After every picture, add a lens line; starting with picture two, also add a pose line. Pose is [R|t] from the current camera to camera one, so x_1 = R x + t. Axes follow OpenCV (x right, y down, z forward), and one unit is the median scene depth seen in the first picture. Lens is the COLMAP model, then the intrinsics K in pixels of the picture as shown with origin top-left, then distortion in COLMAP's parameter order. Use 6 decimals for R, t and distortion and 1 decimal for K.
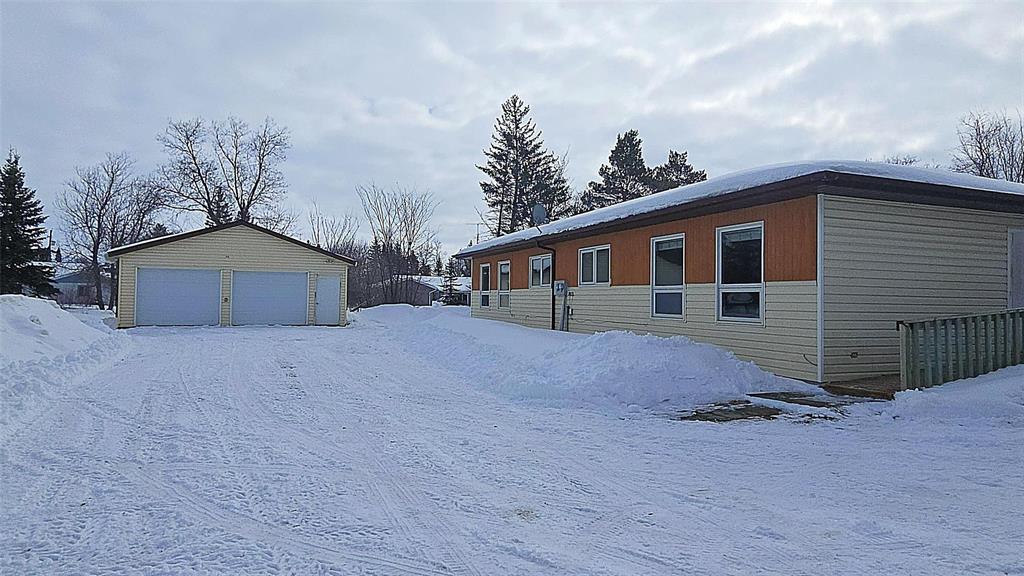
lens RADIAL K [[607.6, 0, 512.0], [0, 607.6, 288.0], [0, 0, 1]] dist [0.002327, -0.000354]
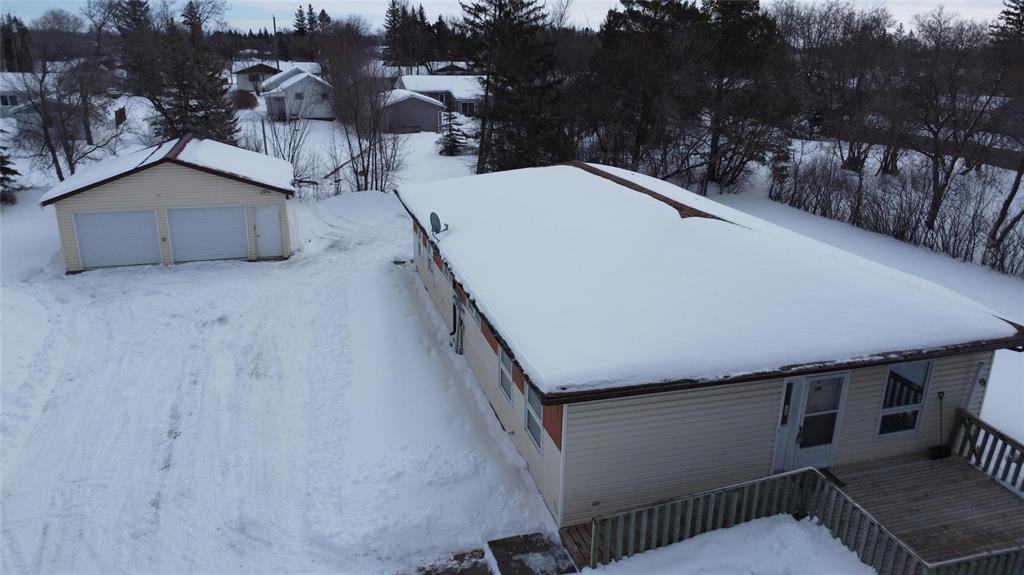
lens RADIAL K [[742.4, 0, 512.0], [0, 742.4, 287.5], [0, 0, 1]] dist [-0.021038, -0.002927]
pose [[0.995568, 0.031886, -0.088475, 0.136290], [-0.001327, 0.945438, 0.325799, -0.205109], [0.094036, -0.324237, 0.941290, -0.068498]]
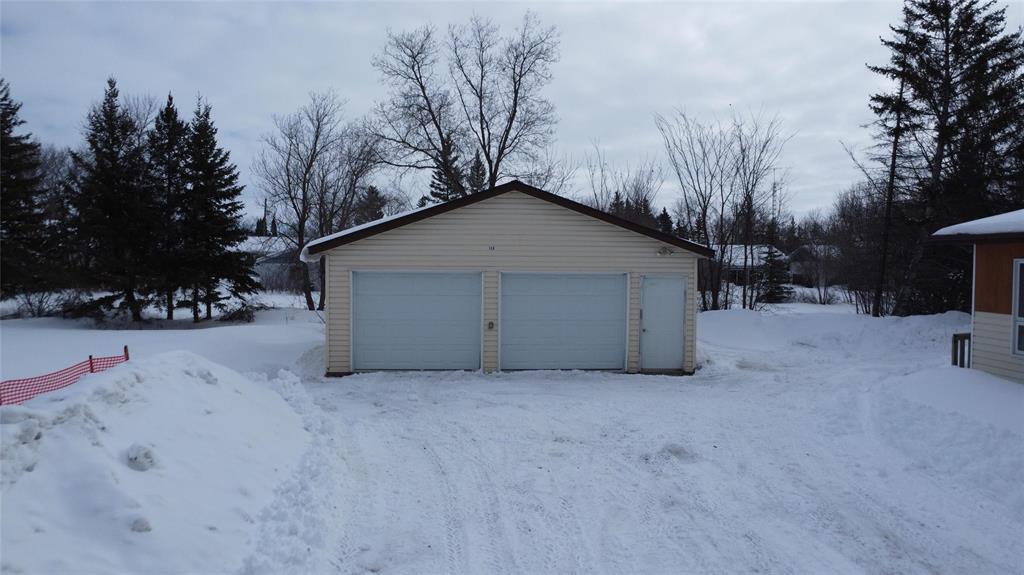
lens RADIAL K [[748.0, 0, 518.1], [0, 748.0, 291.0], [0, 0, 1]] dist [-0.013581, -0.002657]
pose [[0.945569, 0.005608, -0.325374, -0.153859], [0.011247, 0.998691, 0.049900, -0.031976], [0.325228, -0.050844, 0.944268, 0.247178]]
